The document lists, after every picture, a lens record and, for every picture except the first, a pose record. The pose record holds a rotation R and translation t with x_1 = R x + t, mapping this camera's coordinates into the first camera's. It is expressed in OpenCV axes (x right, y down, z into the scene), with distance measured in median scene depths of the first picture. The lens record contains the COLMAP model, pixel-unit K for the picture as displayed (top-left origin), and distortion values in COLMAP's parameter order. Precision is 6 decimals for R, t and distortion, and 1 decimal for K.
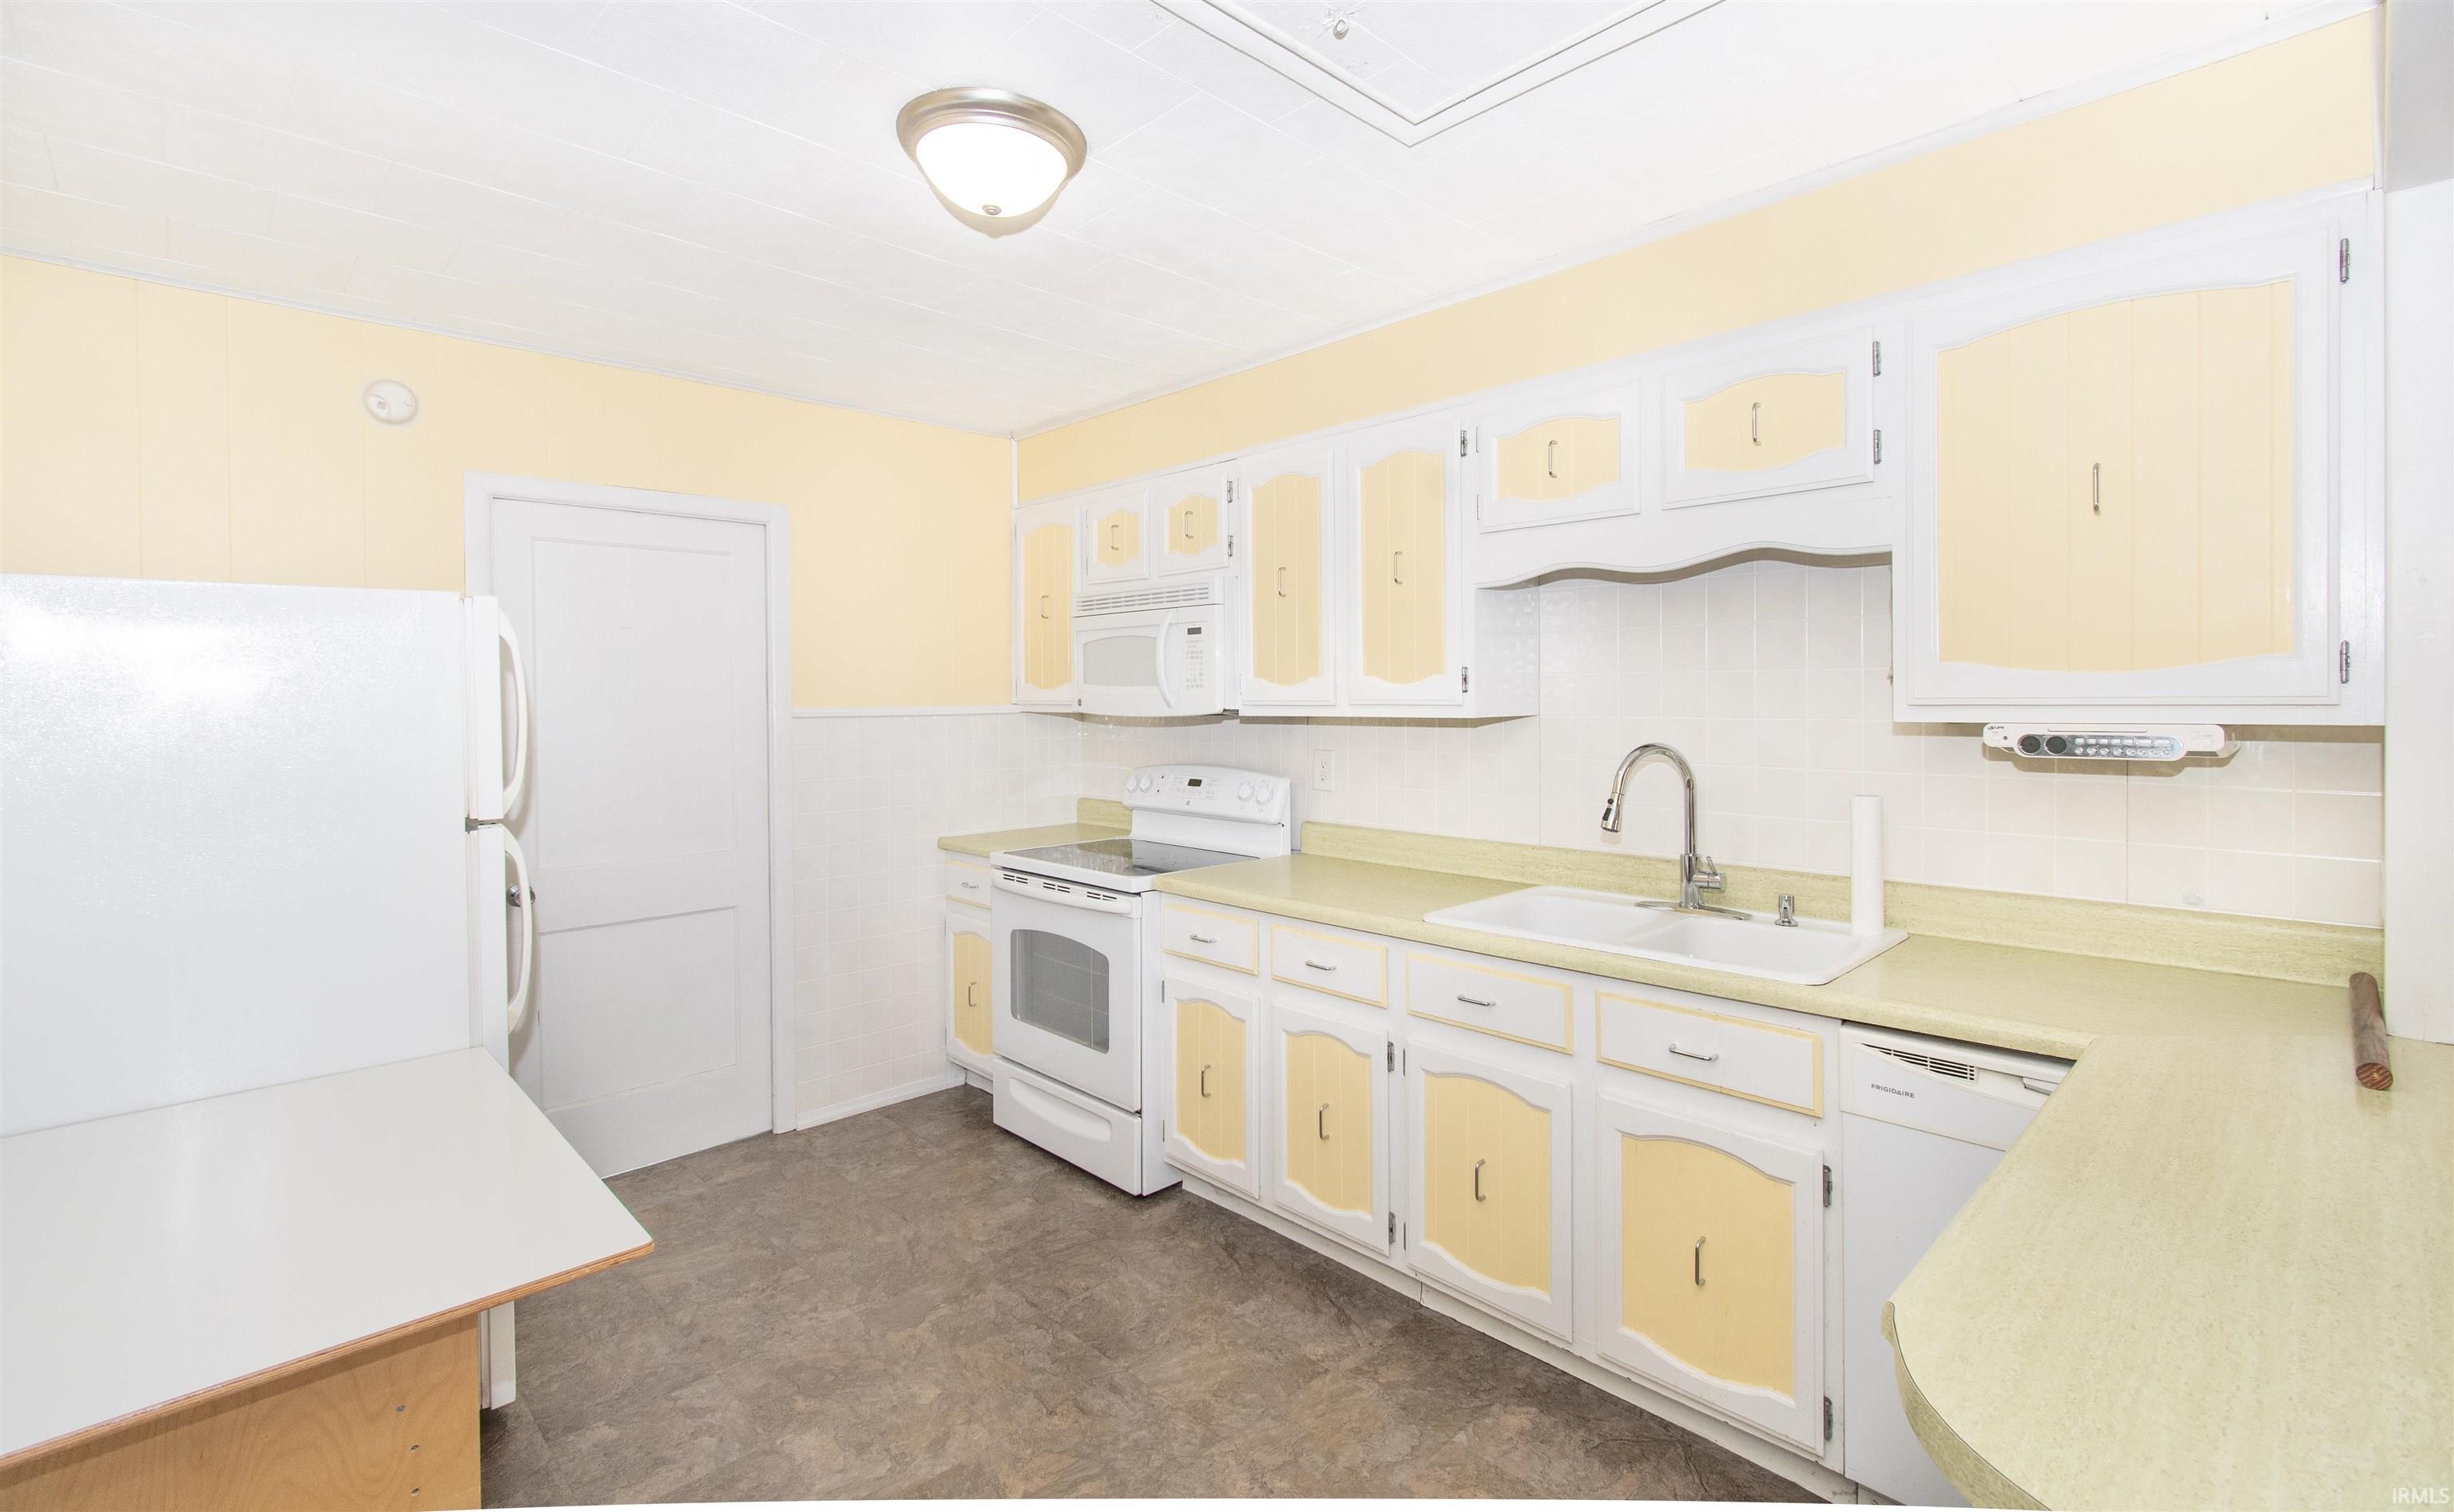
lens RADIAL K [[1087.2, 0, 1238.9], [0, 1087.2, 702.8], [0, 0, 1]] dist [0.002049, -0.000074]
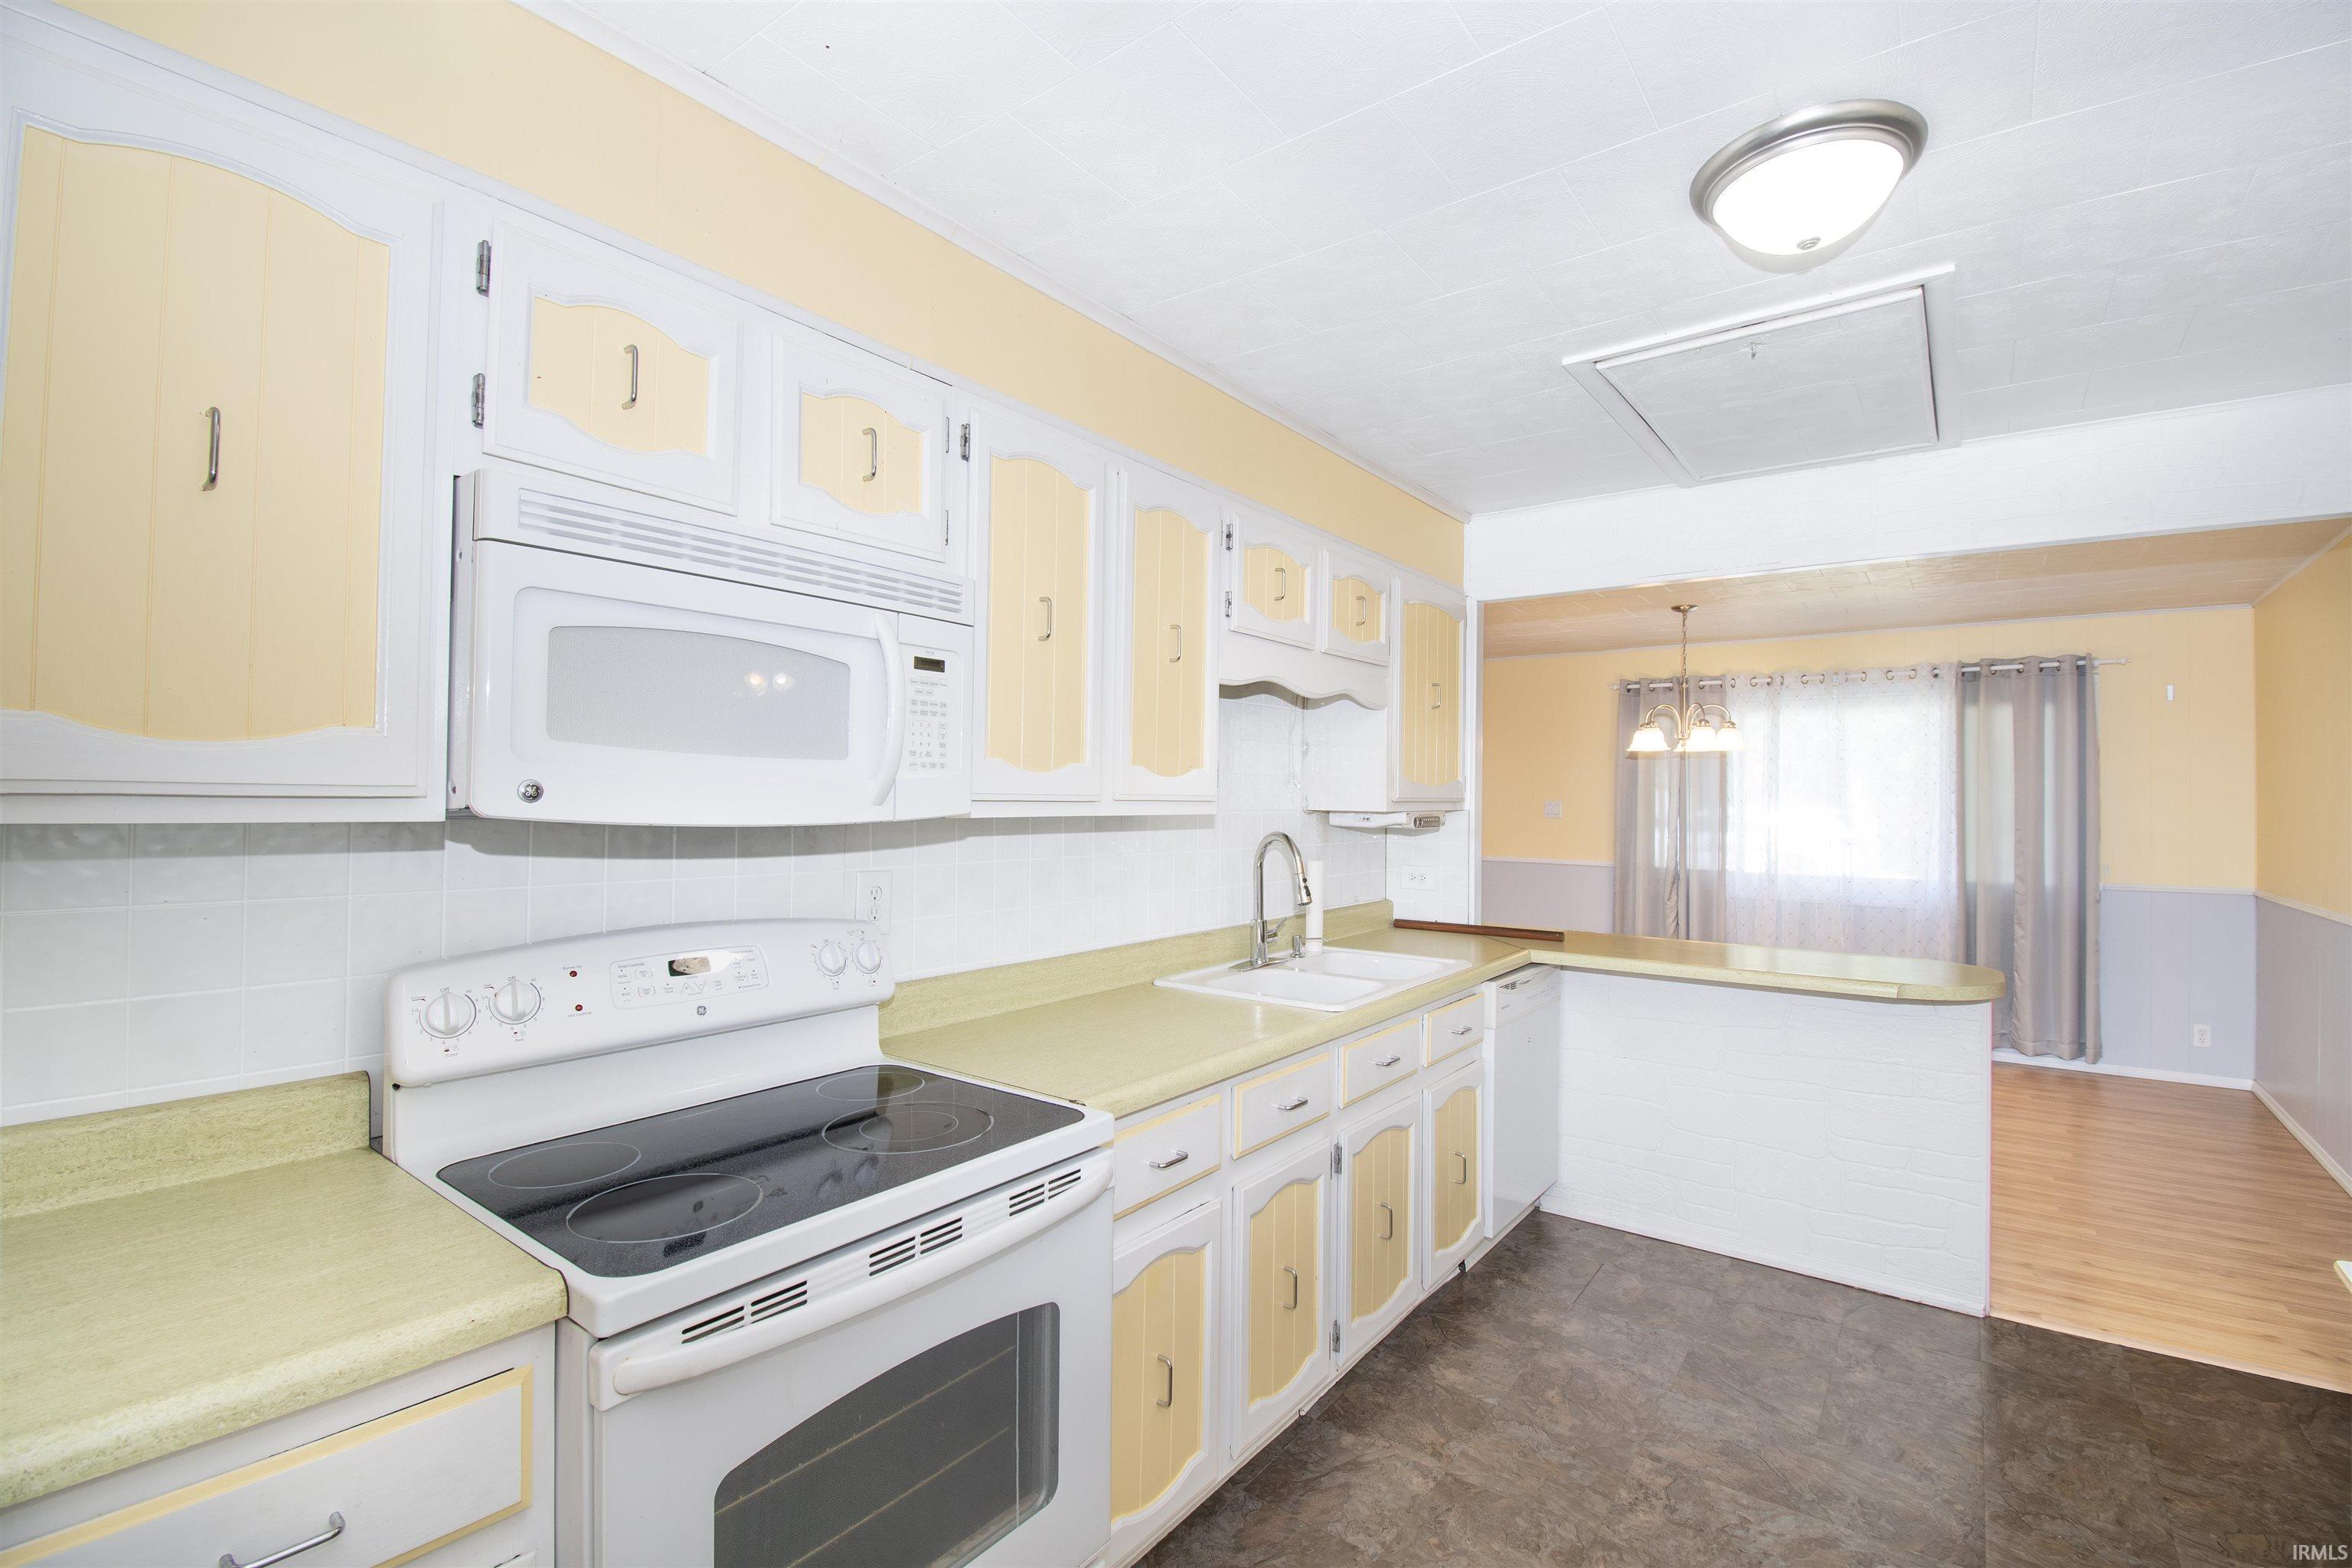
lens RADIAL K [[1040.0, 0, 1188.3], [0, 1040.0, 776.4], [0, 0, 1]] dist [0.002045, -0.001063]
pose [[-0.155244, 0.022801, 0.987613, -0.683320], [-0.007771, 0.999674, -0.024301, 0.001773], [-0.987846, -0.011447, -0.155016, 1.135699]]
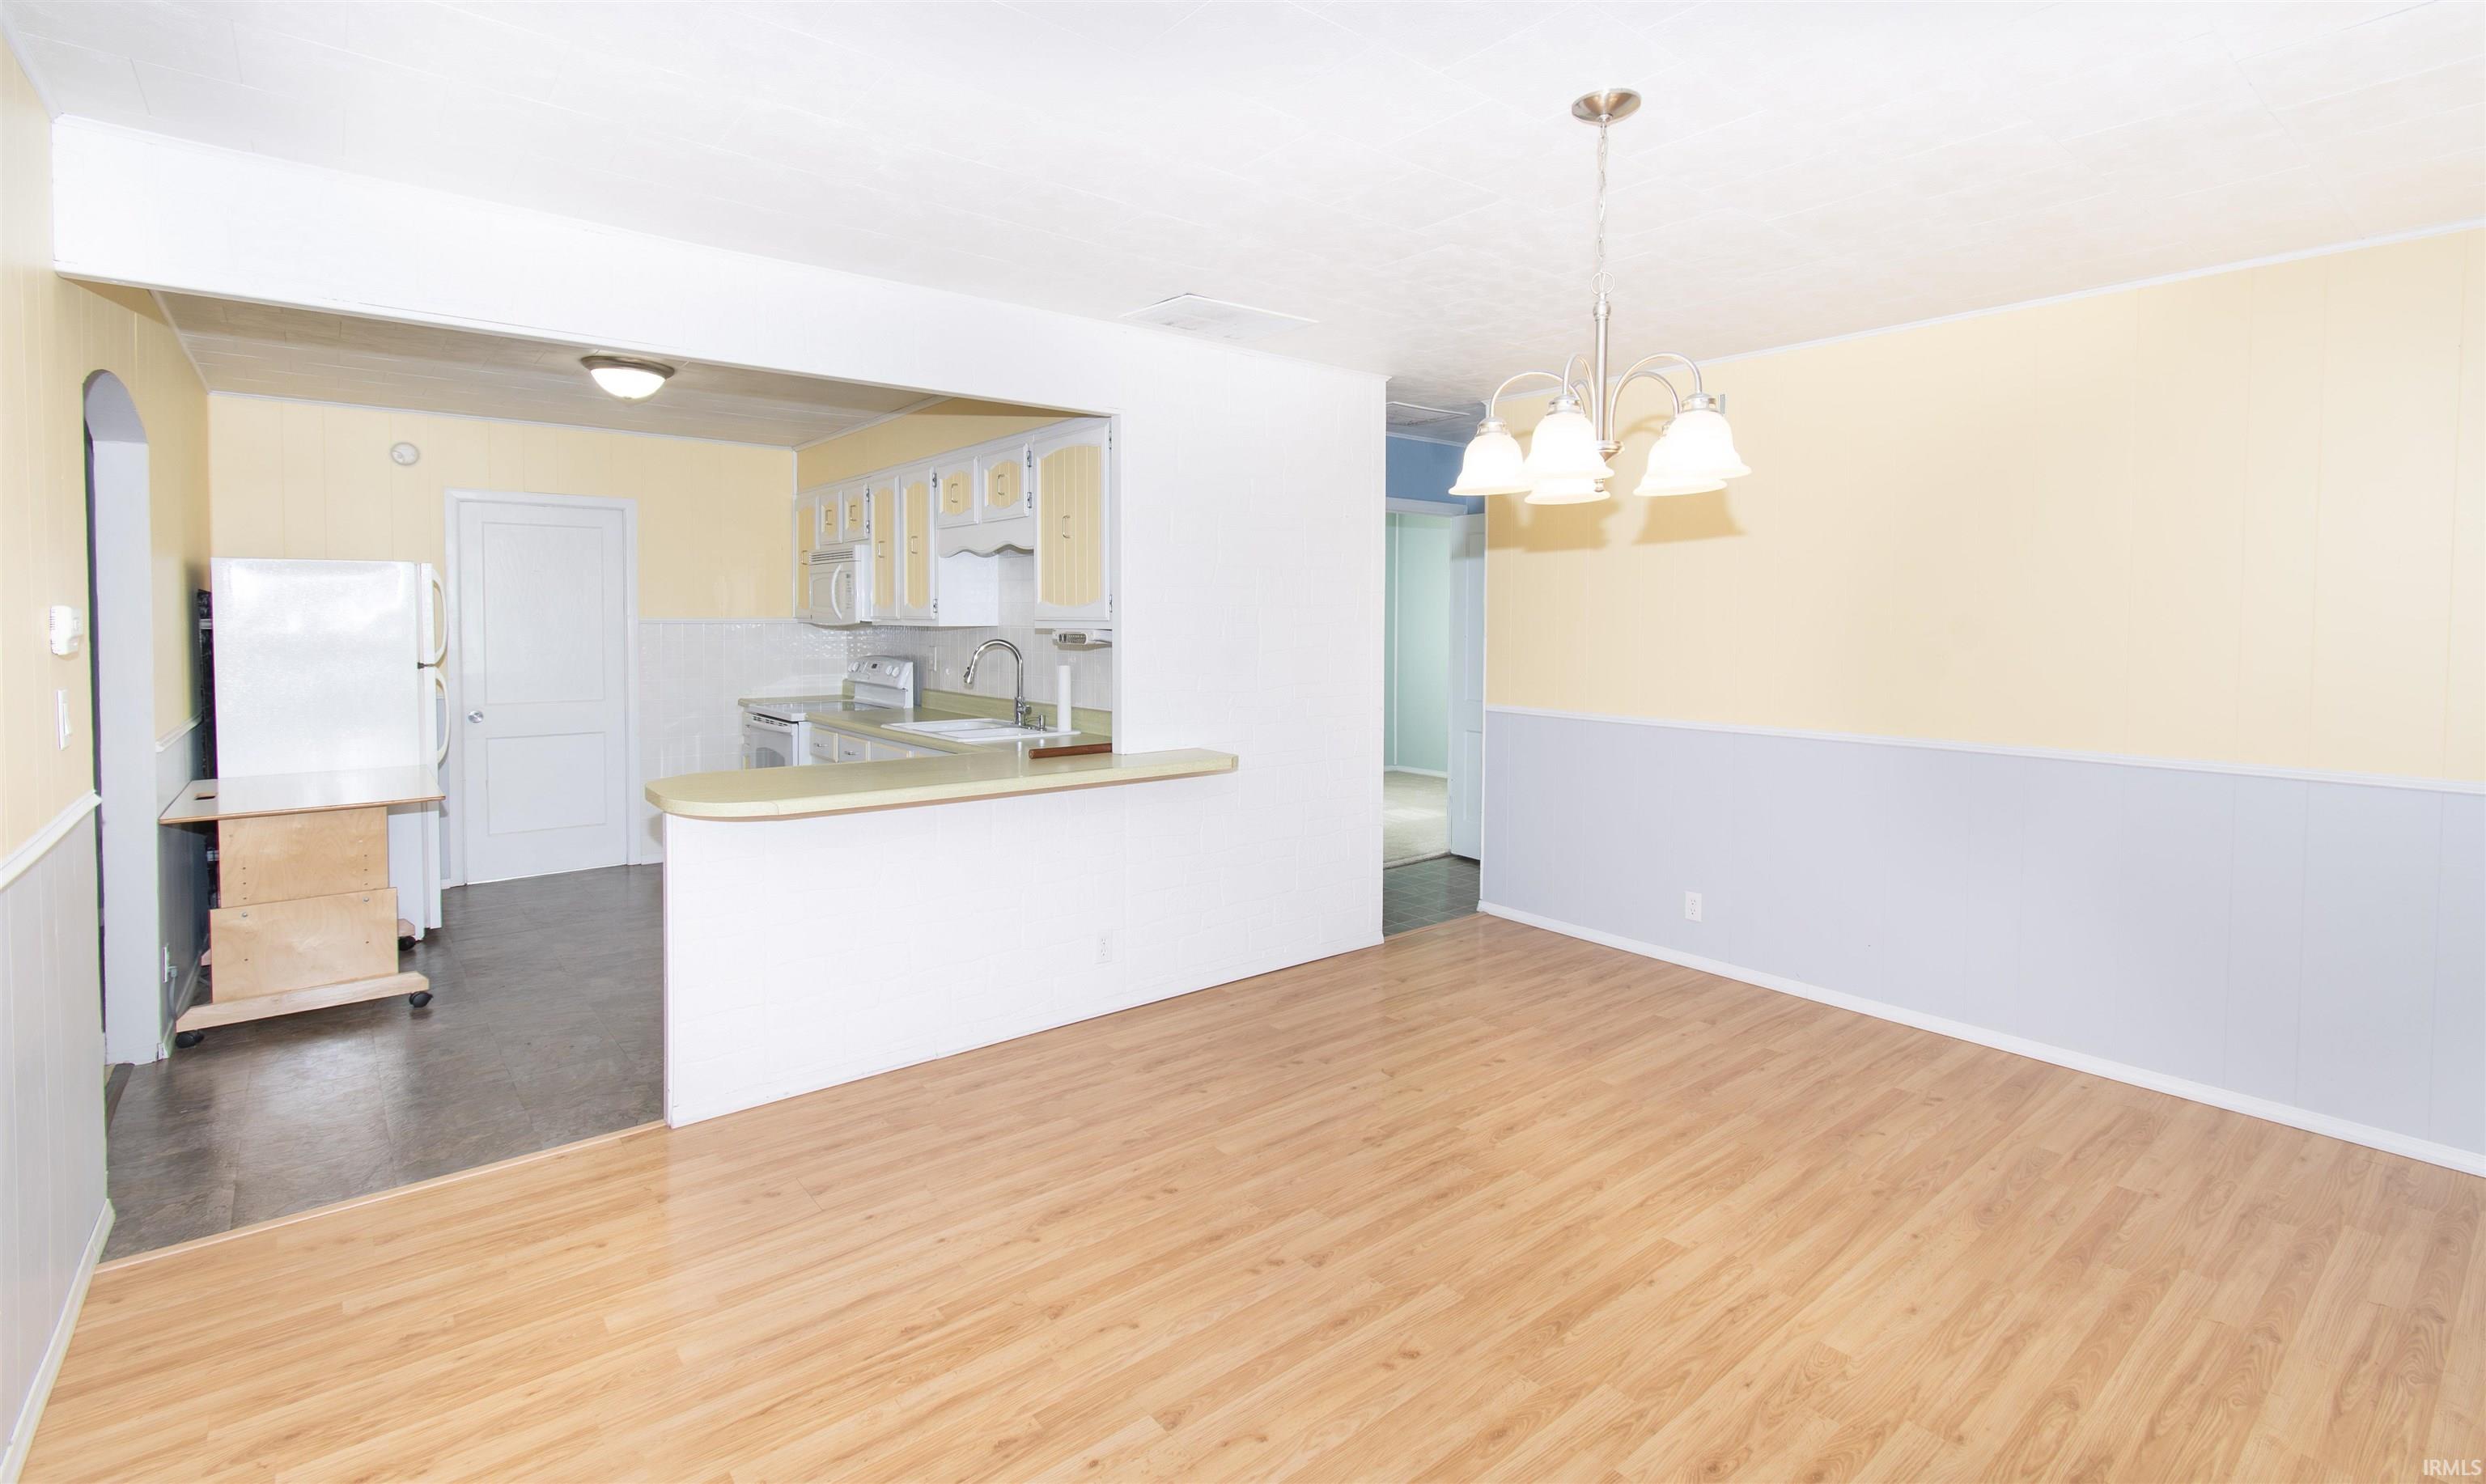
lens RADIAL K [[1107.6, 0, 1240.0], [0, 1107.6, 645.6], [0, 0, 1]] dist [0.005590, -0.000786]
pose [[0.996303, 0.014819, -0.084625, 0.872805], [-0.013281, 0.999737, 0.018711, 0.004514], [0.084880, -0.017518, 0.996237, -0.845775]]
